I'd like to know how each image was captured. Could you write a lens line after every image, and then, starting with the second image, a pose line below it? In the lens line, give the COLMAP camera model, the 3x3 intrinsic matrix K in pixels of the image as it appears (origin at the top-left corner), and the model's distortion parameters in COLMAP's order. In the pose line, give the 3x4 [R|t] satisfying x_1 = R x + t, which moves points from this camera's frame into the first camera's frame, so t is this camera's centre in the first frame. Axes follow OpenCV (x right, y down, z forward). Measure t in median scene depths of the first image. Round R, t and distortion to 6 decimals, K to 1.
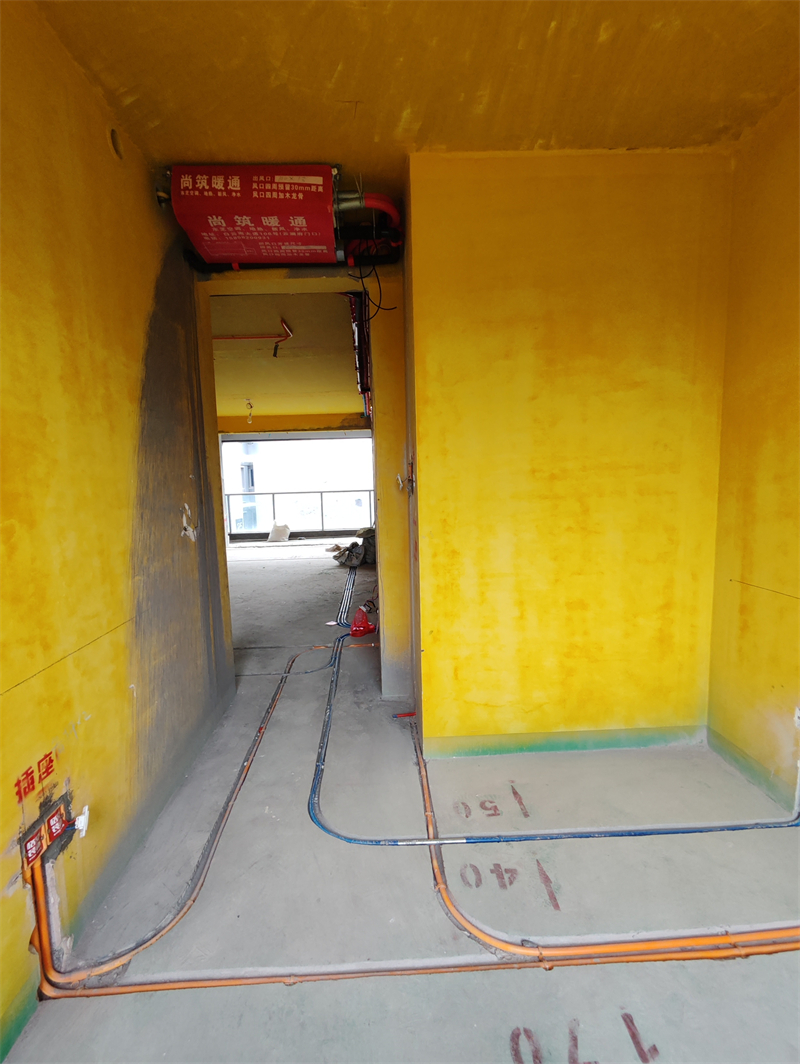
lens RADIAL K [[480.5, 0, 385.8], [0, 480.5, 532.9], [0, 0, 1]] dist [-0.002413, 0.002224]
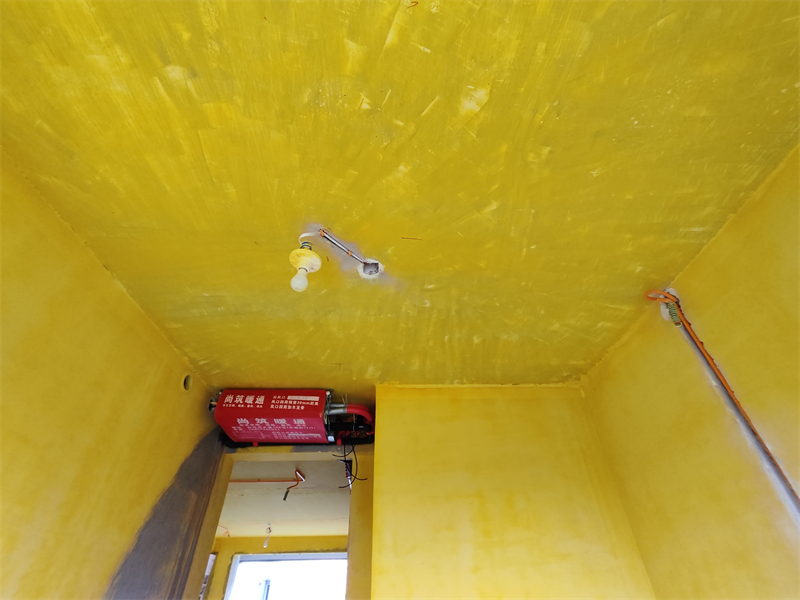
lens RADIAL K [[361.3, 0, 401.0], [0, 361.3, 314.0], [0, 0, 1]] dist [-0.002413, 0.002224]
pose [[0.999912, 0.013272, -0.000093, 0.125695], [-0.009599, 0.718335, -0.695631, -0.124831], [-0.009166, 0.695571, 0.718399, -0.021440]]
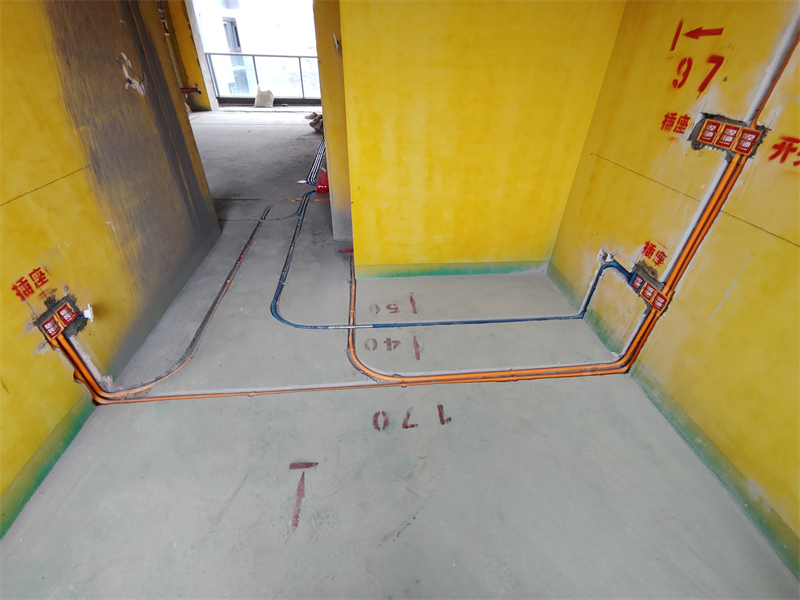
lens RADIAL K [[361.3, 0, 401.5], [0, 361.3, 311.5], [0, 0, 1]] dist [-0.002413, 0.002224]
pose [[0.996022, 0.002922, 0.089060, 0.134603], [-0.046548, 0.869315, 0.492062, 0.015265], [-0.075984, -0.494250, 0.865993, -0.000254]]
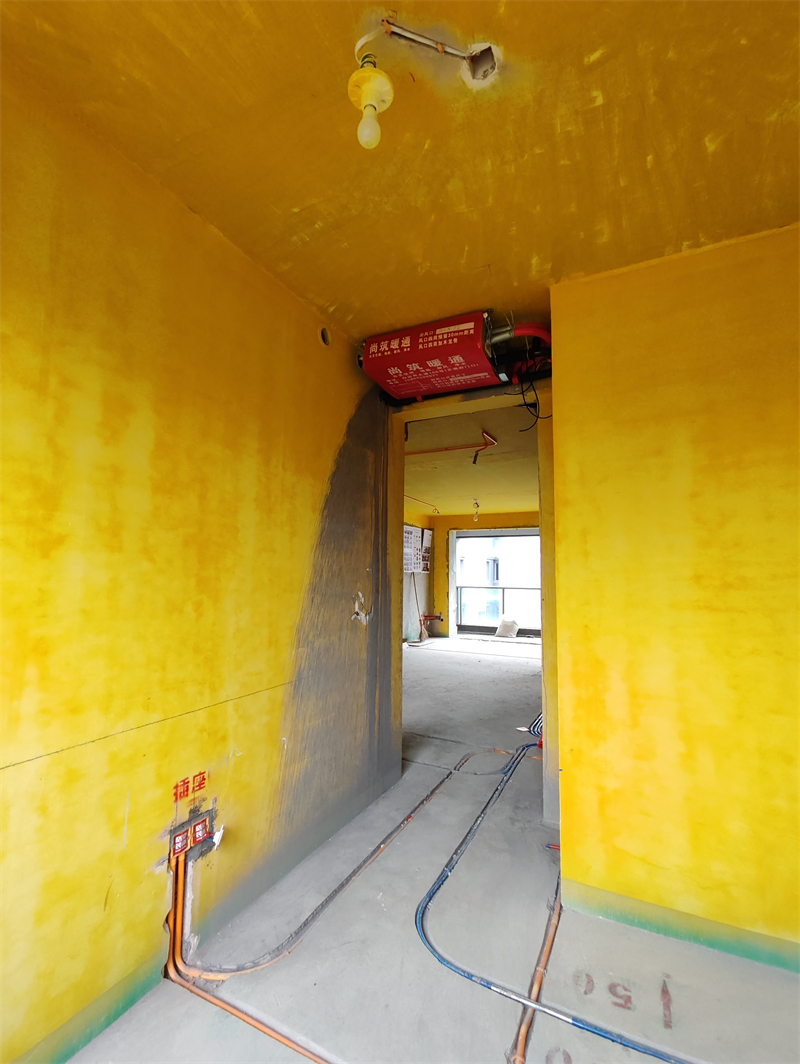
lens RADIAL K [[480.5, 0, 386.7], [0, 480.5, 533.2], [0, 0, 1]] dist [-0.002413, 0.002224]
pose [[0.872166, -0.001856, -0.489206, 0.254565], [-0.092724, 0.981239, -0.169034, -0.010116], [0.480341, 0.192787, 0.855632, -0.017511]]
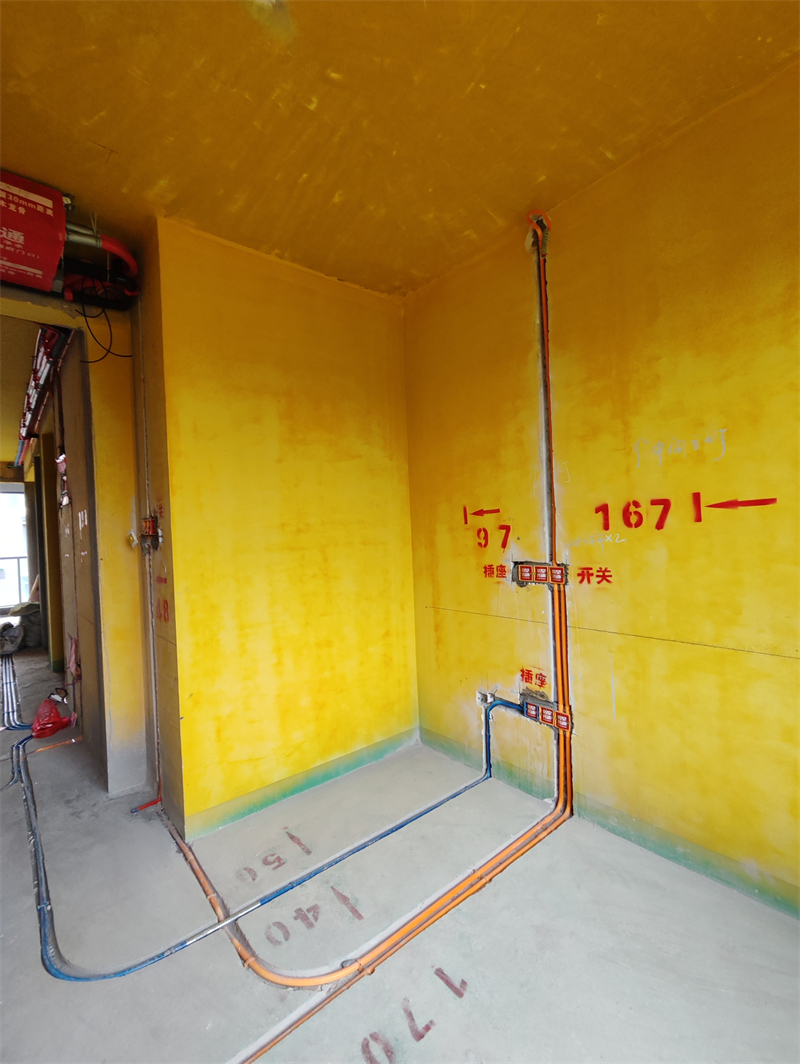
lens RADIAL K [[480.5, 0, 382.5], [0, 480.5, 533.7], [0, 0, 1]] dist [-0.002413, 0.002224]
pose [[0.795722, -0.007383, 0.605617, -0.186489], [0.085444, 0.991294, -0.100180, 0.021229], [-0.599604, 0.131461, 0.789425, -0.002800]]
